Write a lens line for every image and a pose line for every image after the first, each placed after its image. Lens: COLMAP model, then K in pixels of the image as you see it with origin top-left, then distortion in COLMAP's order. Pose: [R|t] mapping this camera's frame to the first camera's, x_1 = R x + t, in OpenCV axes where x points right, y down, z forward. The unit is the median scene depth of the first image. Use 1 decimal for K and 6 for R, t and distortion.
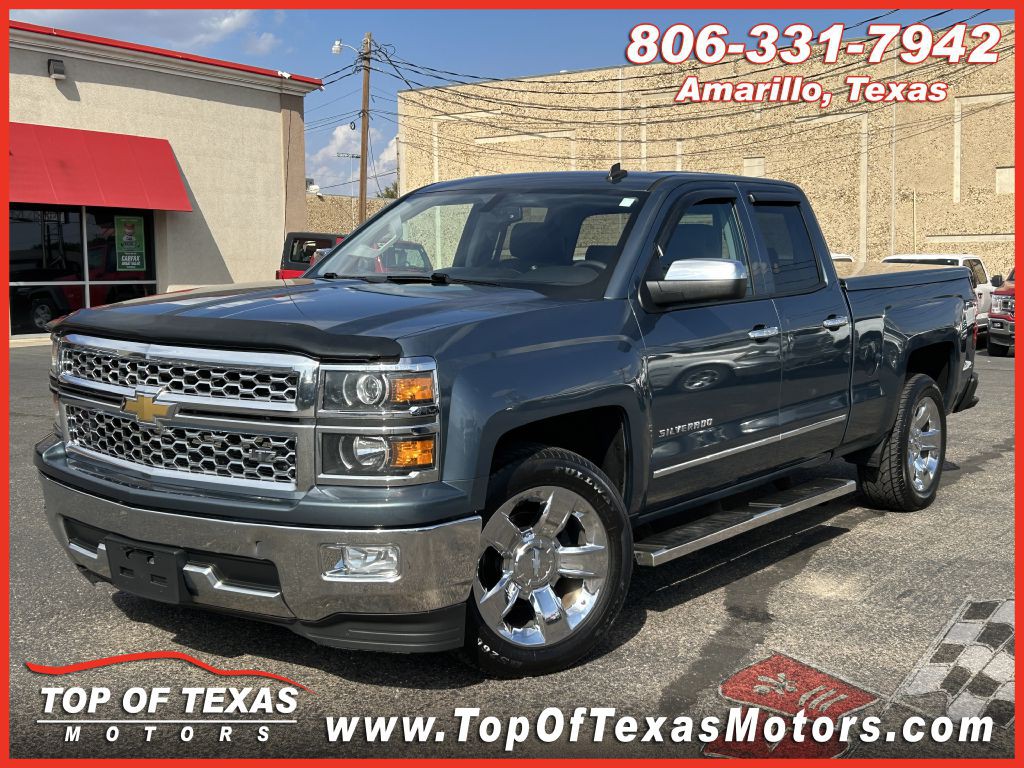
lens RADIAL K [[1219.8, 0, 512.0], [0, 1219.8, 384.0], [0, 0, 1]] dist [0.147177, -0.405284]
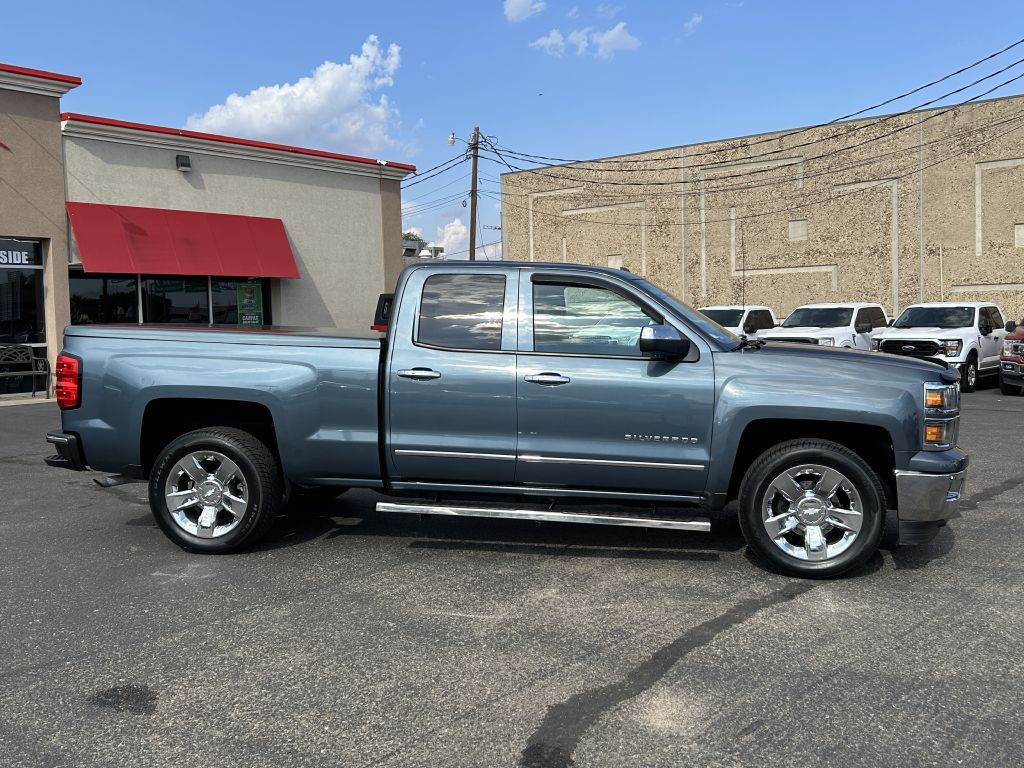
lens RADIAL K [[981.7, 0, 512.0], [0, 981.7, 384.0], [0, 0, 1]] dist [0.101901, -0.212811]
pose [[0.992979, -0.006500, -0.118110, 0.053863], [0.003621, 0.999691, -0.024573, -0.011587], [0.118233, 0.023973, 0.992696, 0.066920]]
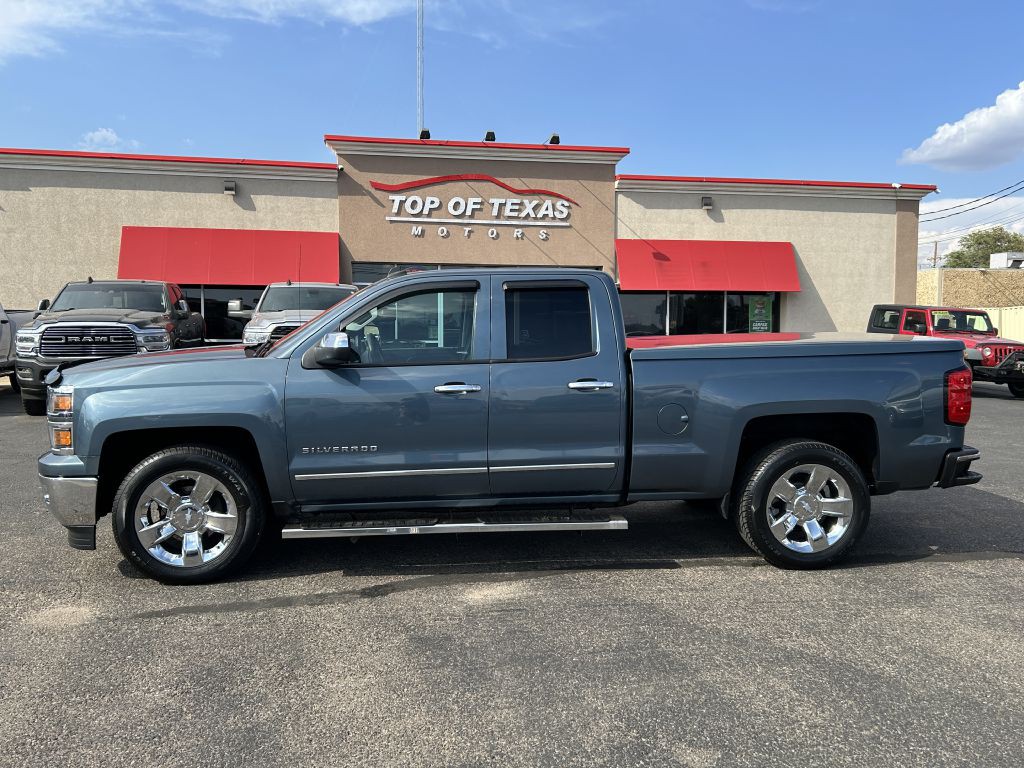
lens RADIAL K [[830.5, 0, 514.5], [0, 830.5, 379.3], [0, 0, 1]] dist [0.107616, -0.197033]
pose [[0.682748, 0.049658, -0.728965, 0.206431], [-0.074154, 0.997246, -0.001519, -0.012551], [0.726881, 0.055093, 0.684550, 0.097585]]
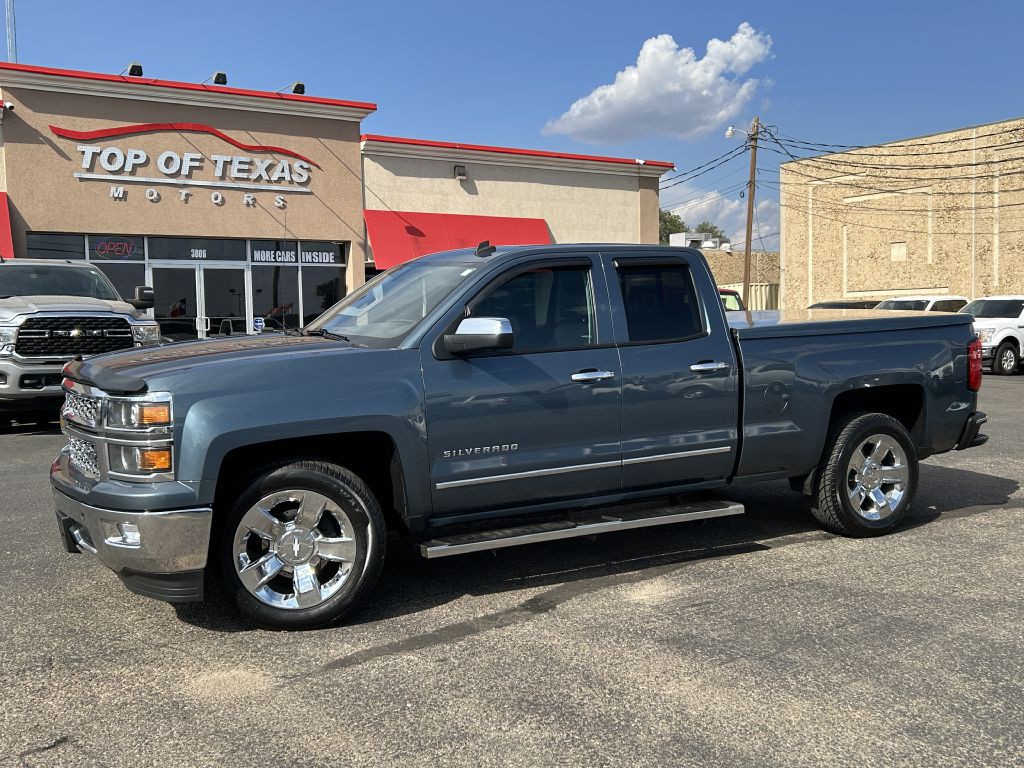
lens RADIAL K [[981.7, 0, 512.0], [0, 981.7, 384.0], [0, 0, 1]] dist [0.101901, -0.212811]
pose [[0.910822, 0.018117, -0.412402, 0.121673], [-0.025757, 0.999584, -0.012976, -0.004321], [0.411995, 0.022441, 0.910910, 0.018836]]
